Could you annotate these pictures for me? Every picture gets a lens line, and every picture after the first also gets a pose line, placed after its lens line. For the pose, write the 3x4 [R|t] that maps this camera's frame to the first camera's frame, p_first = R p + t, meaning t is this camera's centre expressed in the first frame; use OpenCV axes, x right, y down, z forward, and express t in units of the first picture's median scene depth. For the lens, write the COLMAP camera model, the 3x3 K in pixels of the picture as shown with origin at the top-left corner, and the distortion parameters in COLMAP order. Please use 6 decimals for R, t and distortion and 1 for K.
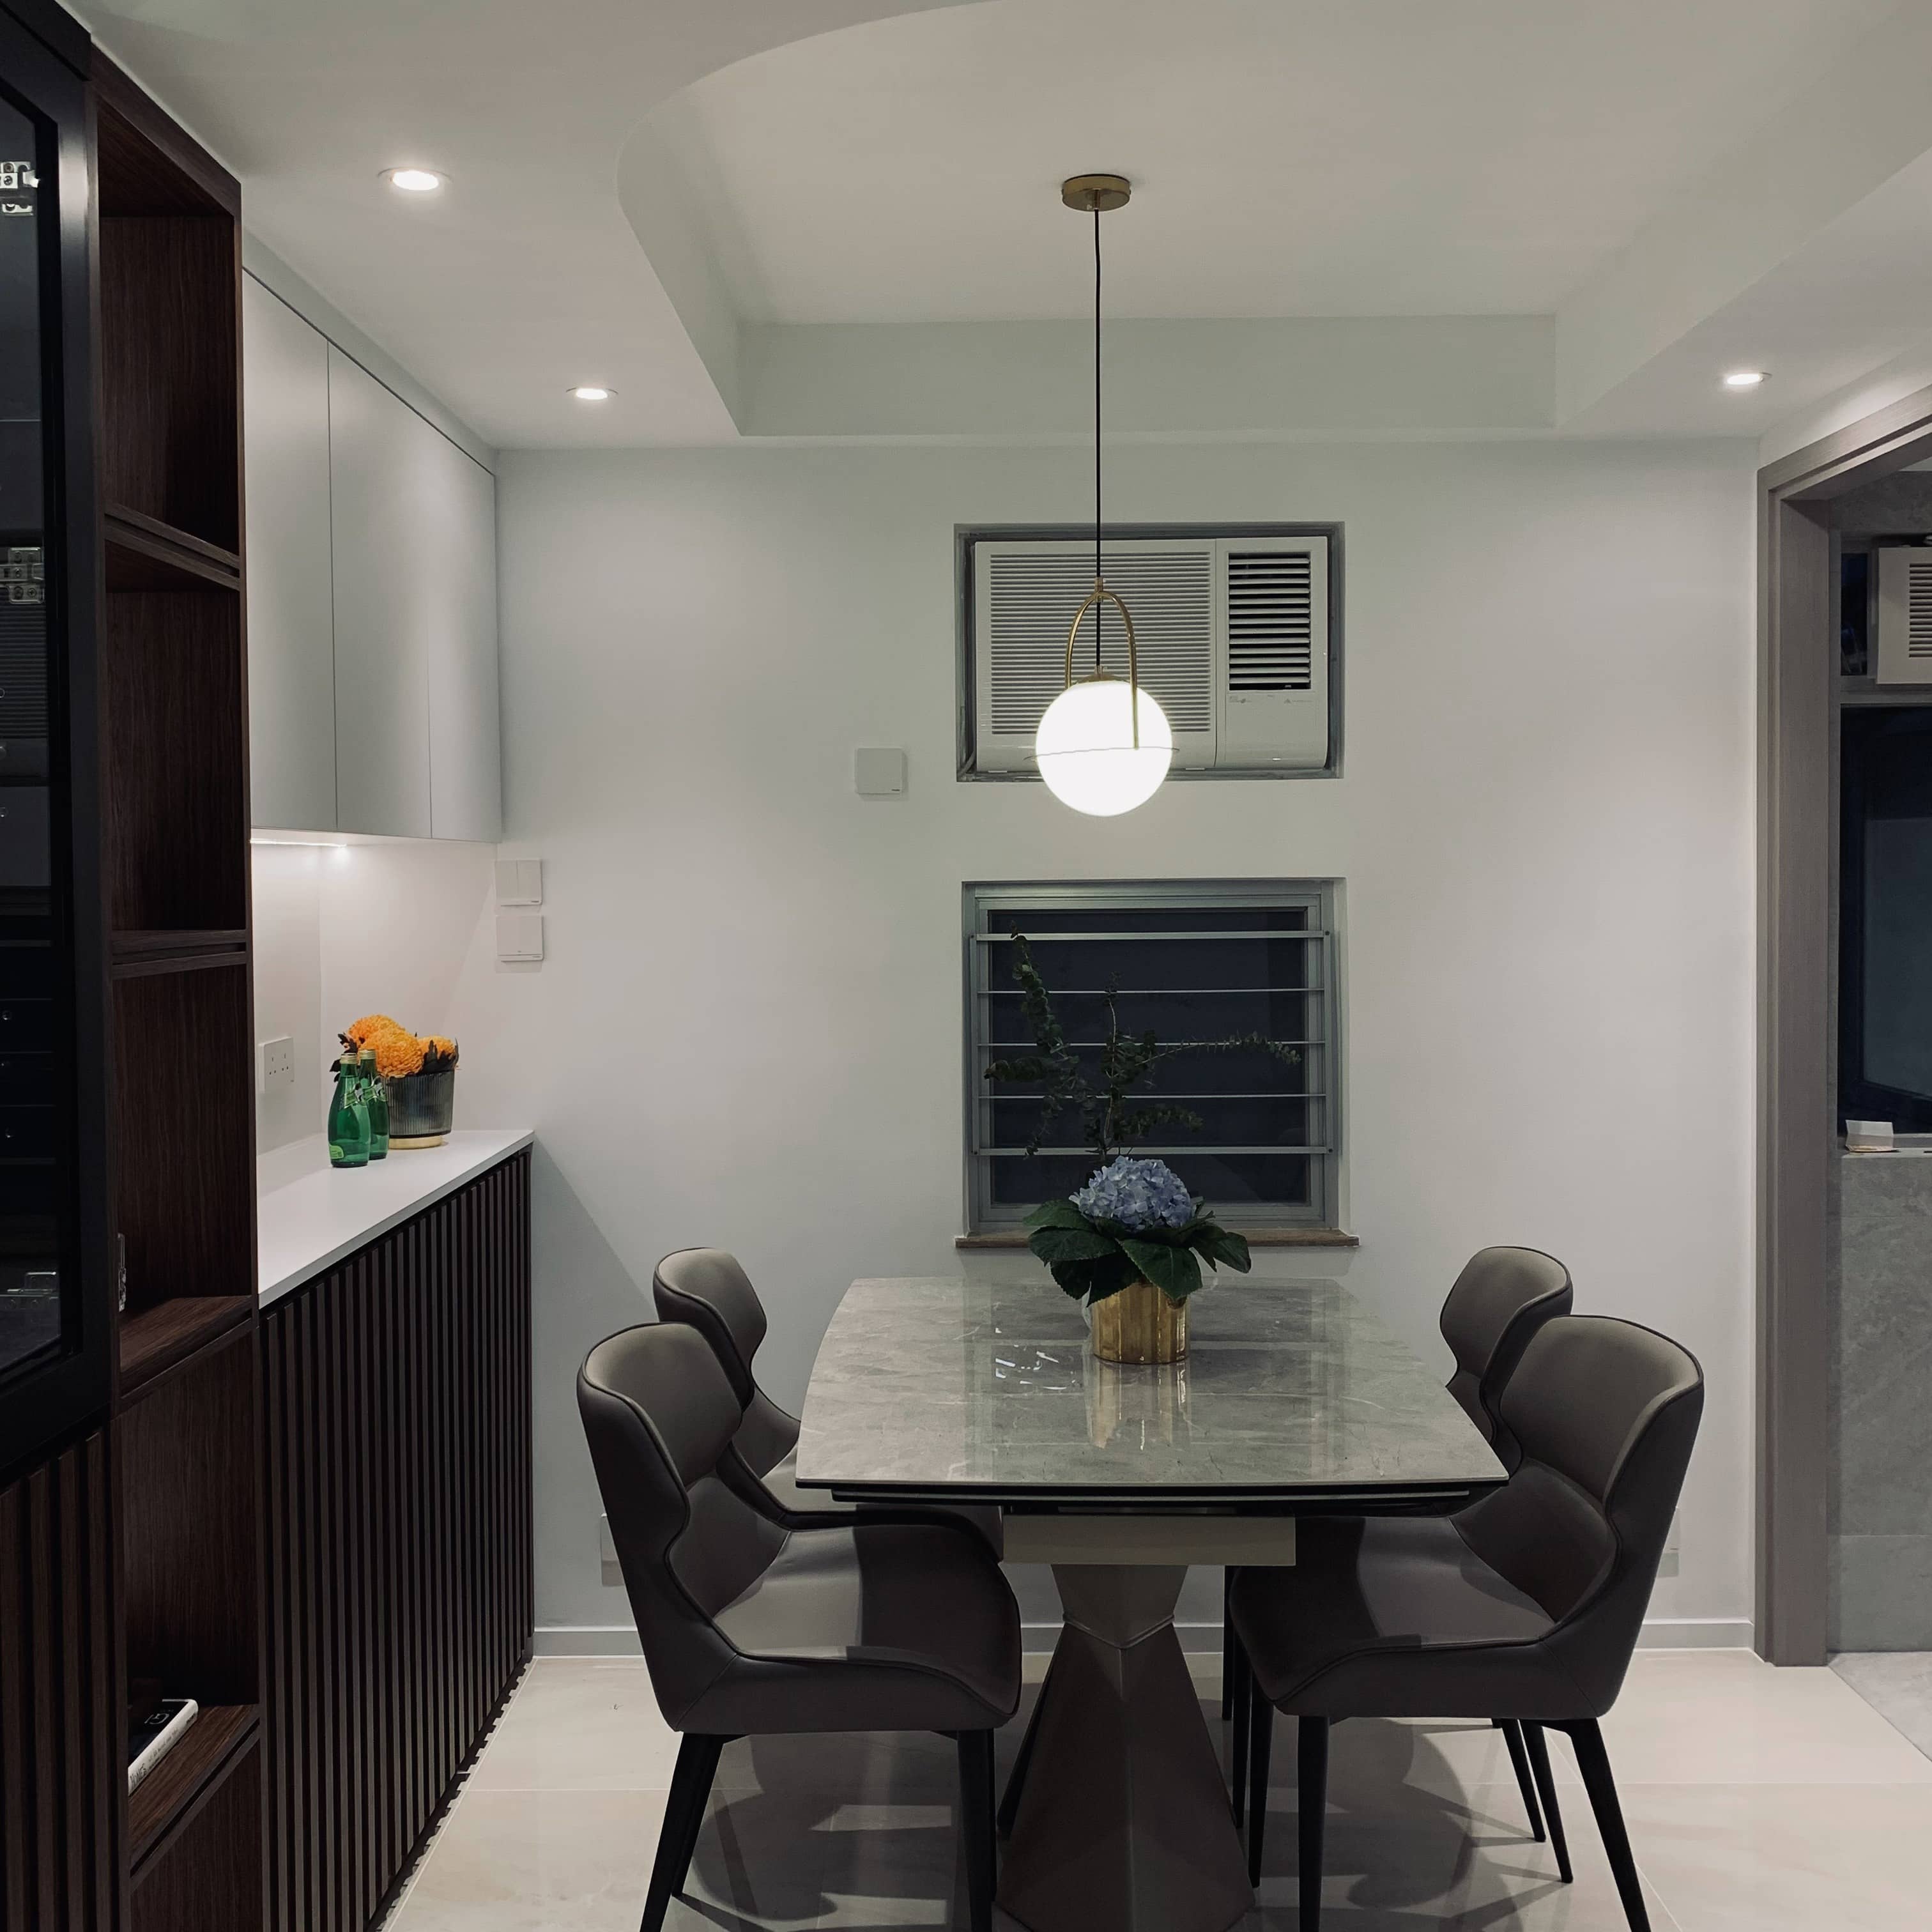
lens RADIAL K [[1935.4, 0, 982.3], [0, 1935.4, 960.7], [0, 0, 1]] dist [0.102202, -0.475931]
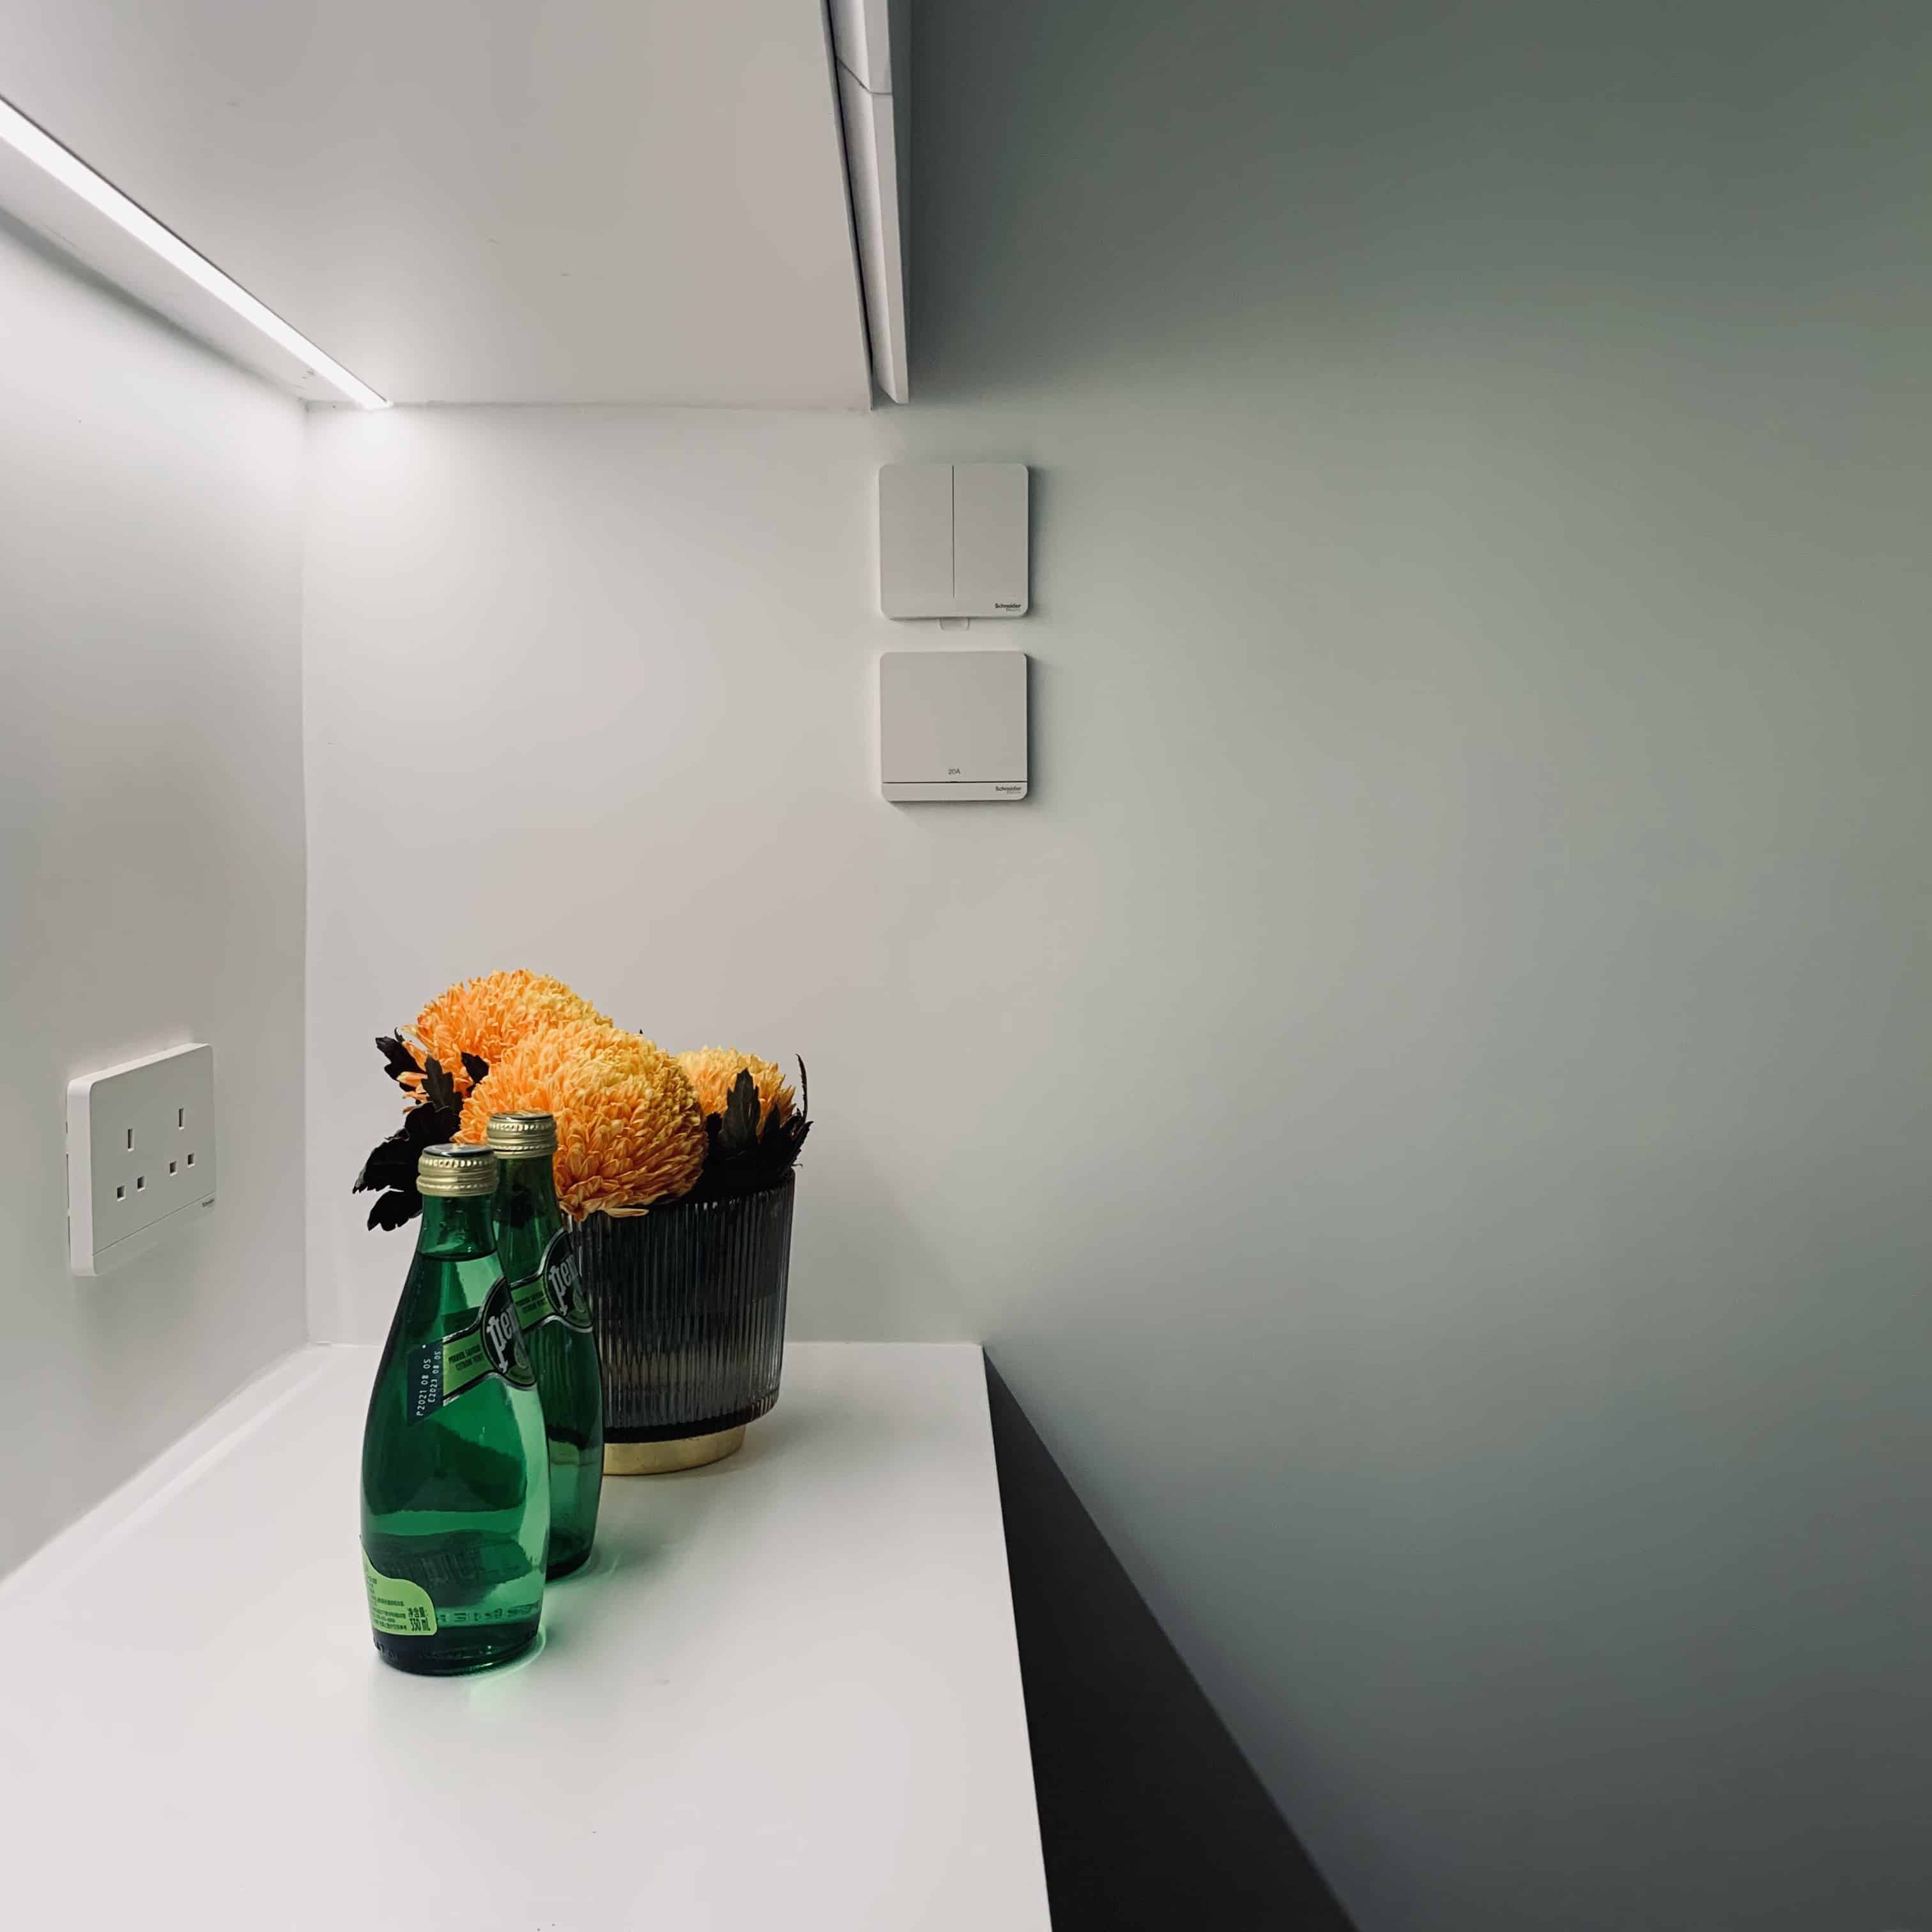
lens RADIAL K [[1935.4, 0, 982.3], [0, 1935.4, 960.7], [0, 0, 1]] dist [0.102202, -0.475931]
pose [[0.999868, 0.008131, 0.014102, -0.252186], [-0.008481, 0.999652, 0.024983, 0.018874], [-0.013894, -0.025099, 0.999588, 0.730190]]
